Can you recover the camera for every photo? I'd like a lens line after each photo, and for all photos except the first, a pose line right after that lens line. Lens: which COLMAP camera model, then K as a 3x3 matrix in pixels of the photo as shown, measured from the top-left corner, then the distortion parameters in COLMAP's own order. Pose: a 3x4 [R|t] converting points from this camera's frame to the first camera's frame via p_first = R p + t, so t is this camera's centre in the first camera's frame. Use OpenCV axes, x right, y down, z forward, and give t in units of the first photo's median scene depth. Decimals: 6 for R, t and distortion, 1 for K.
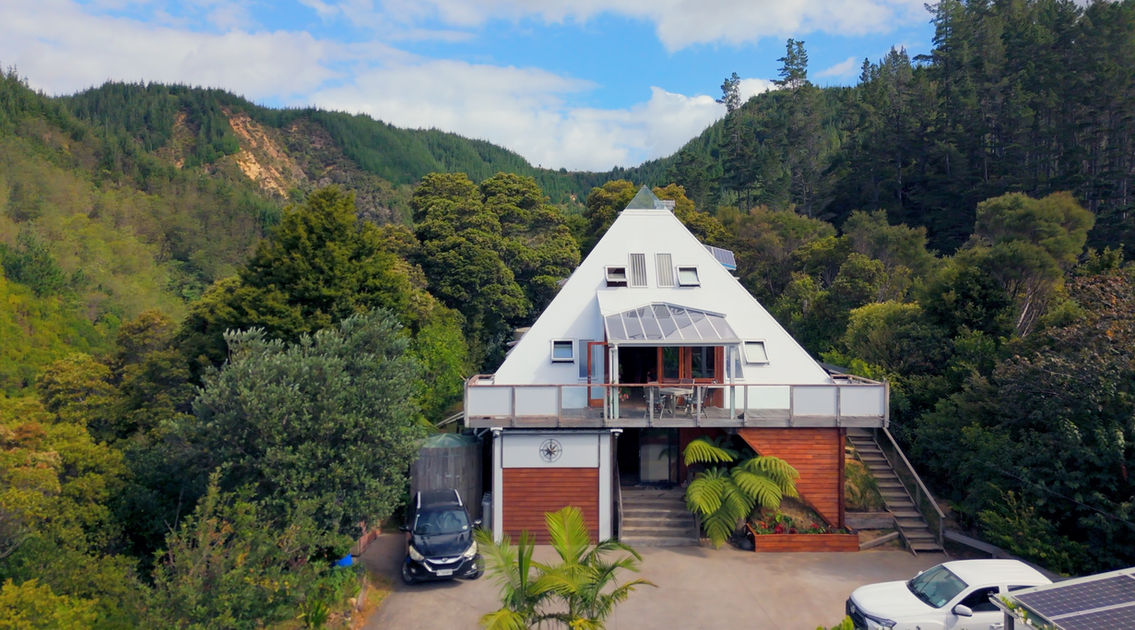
lens RADIAL K [[835.5, 0, 567.5], [0, 835.5, 315.0], [0, 0, 1]] dist [0.093275, -0.098647]
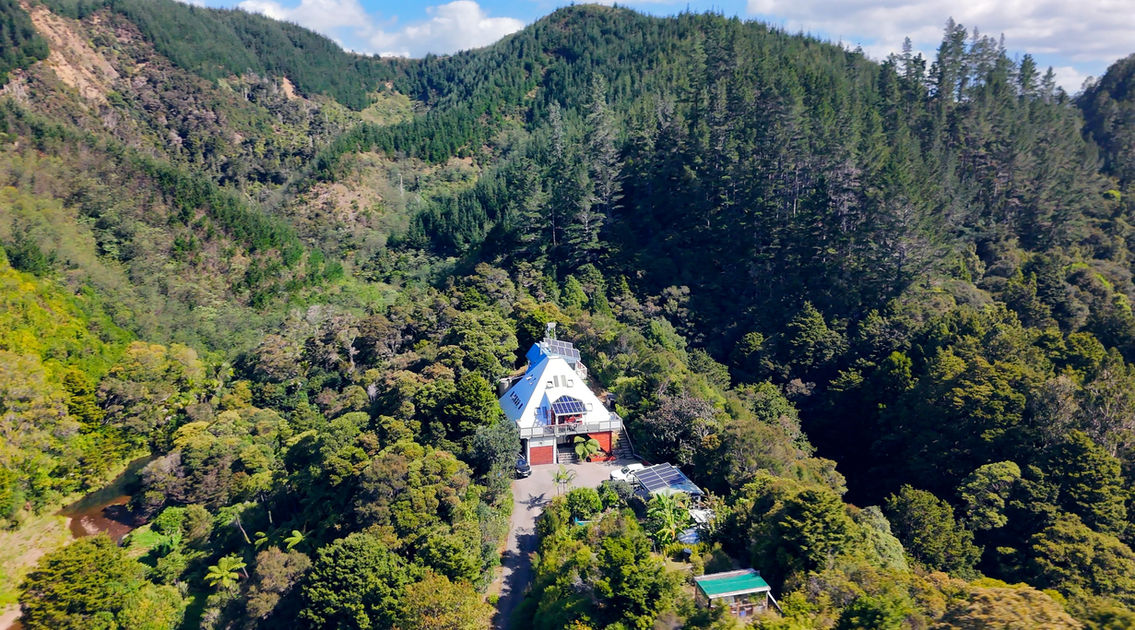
lens RADIAL K [[835.5, 0, 567.5], [0, 835.5, 315.0], [0, 0, 1]] dist [0.093275, -0.098647]
pose [[0.973812, -0.046181, 0.222616, -0.612444], [0.008767, 0.986052, 0.166206, -0.884847], [-0.227186, -0.159902, 0.960634, -2.224168]]
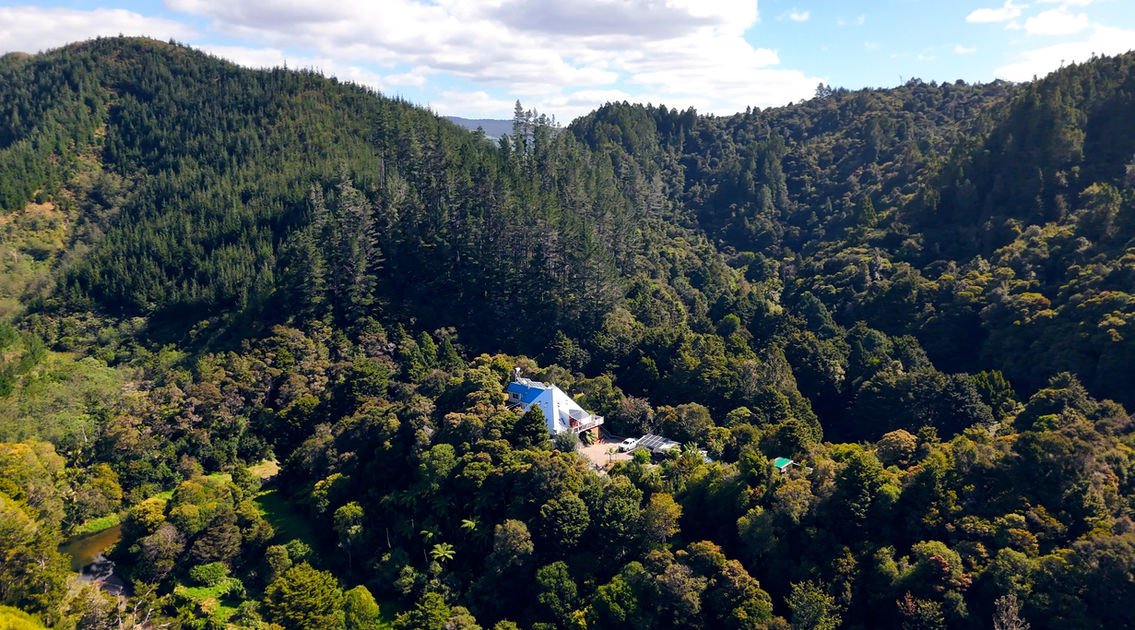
lens RADIAL K [[835.5, 0, 567.5], [0, 835.5, 315.0], [0, 0, 1]] dist [0.093275, -0.098647]
pose [[0.665810, -0.132856, 0.734198, -3.963160], [0.016698, 0.986426, 0.163355, -1.562477], [-0.745935, -0.096504, 0.658991, -2.714944]]
